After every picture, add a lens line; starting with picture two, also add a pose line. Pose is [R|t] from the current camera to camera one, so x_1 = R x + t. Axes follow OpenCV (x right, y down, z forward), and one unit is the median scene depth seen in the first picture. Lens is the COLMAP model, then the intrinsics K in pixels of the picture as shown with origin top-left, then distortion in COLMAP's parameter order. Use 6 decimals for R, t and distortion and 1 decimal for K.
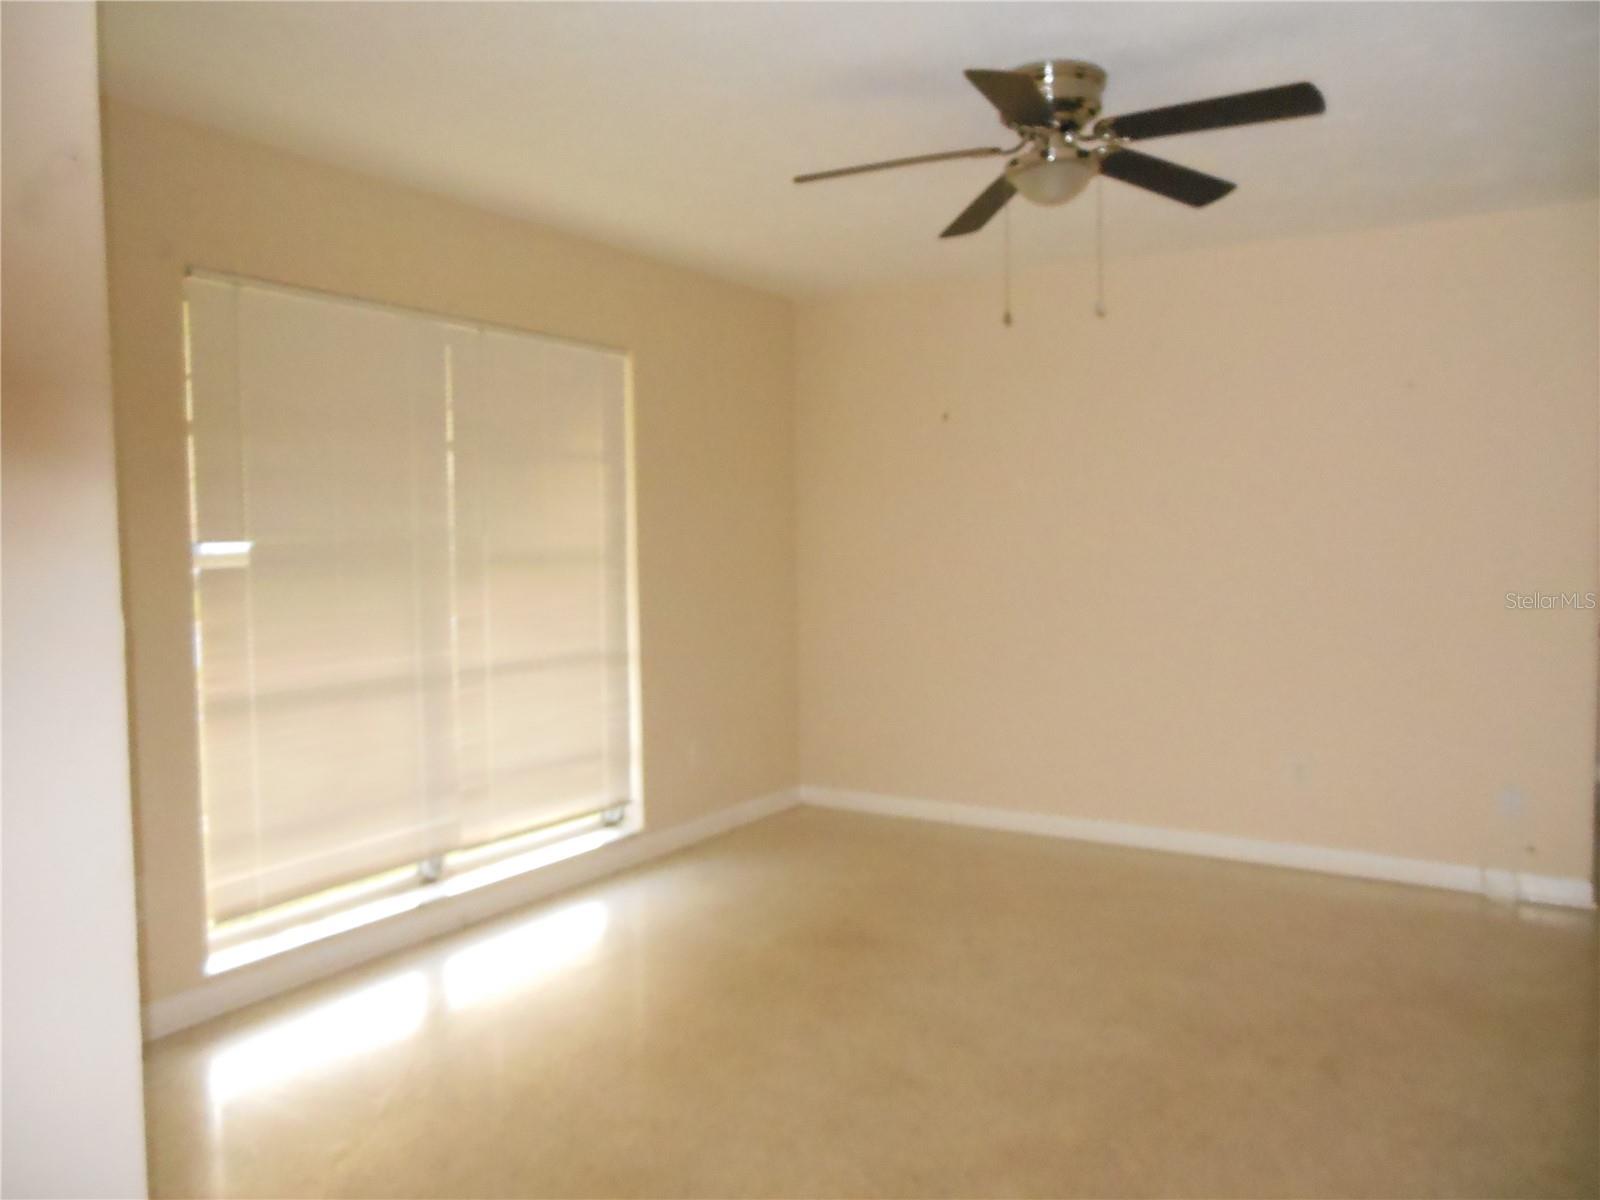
lens RADIAL K [[1192.7, 0, 800.0], [0, 1192.7, 600.0], [0, 0, 1]] dist [-0.010399, -0.002914]
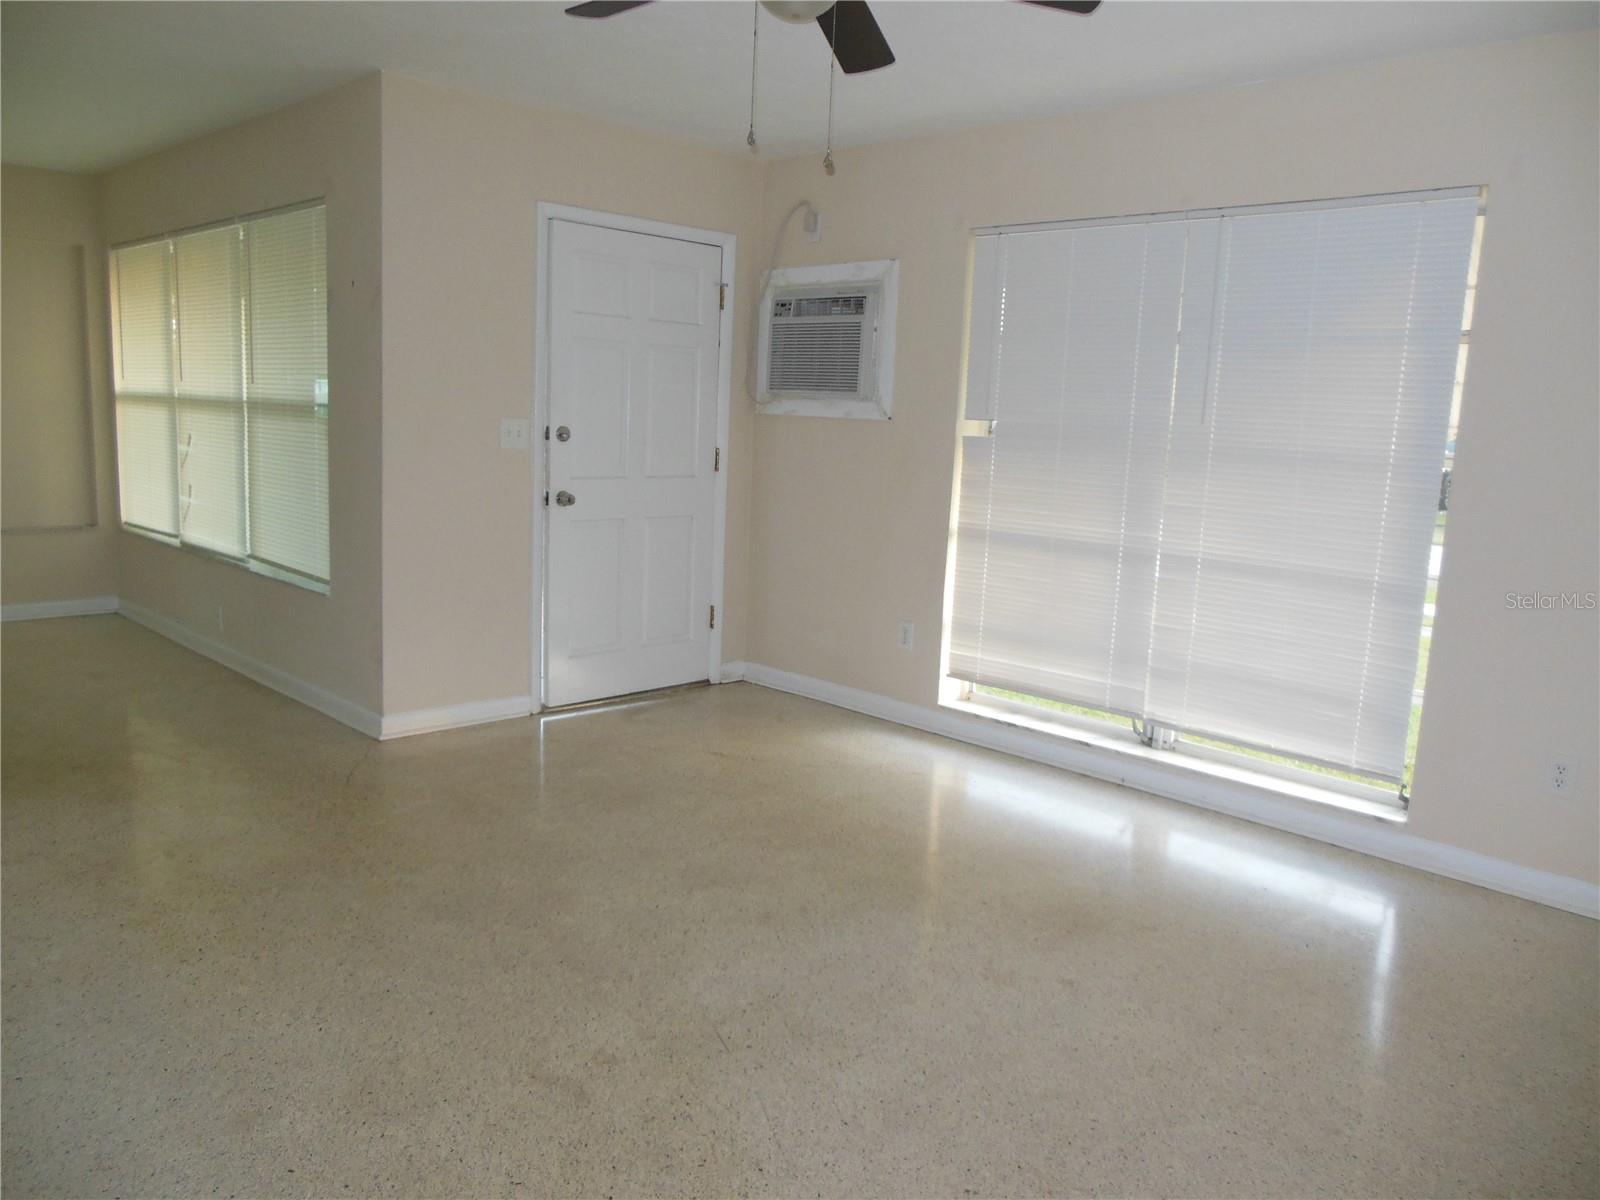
lens RADIAL K [[1183.3, 0, 800.0], [0, 1183.3, 600.0], [0, 0, 1]] dist [-0.010385, -0.002207]
pose [[-0.186816, 0.146701, -0.971380, 0.815909], [-0.112212, 0.979129, 0.169452, -0.043688], [0.975965, 0.140657, -0.166455, 0.877892]]
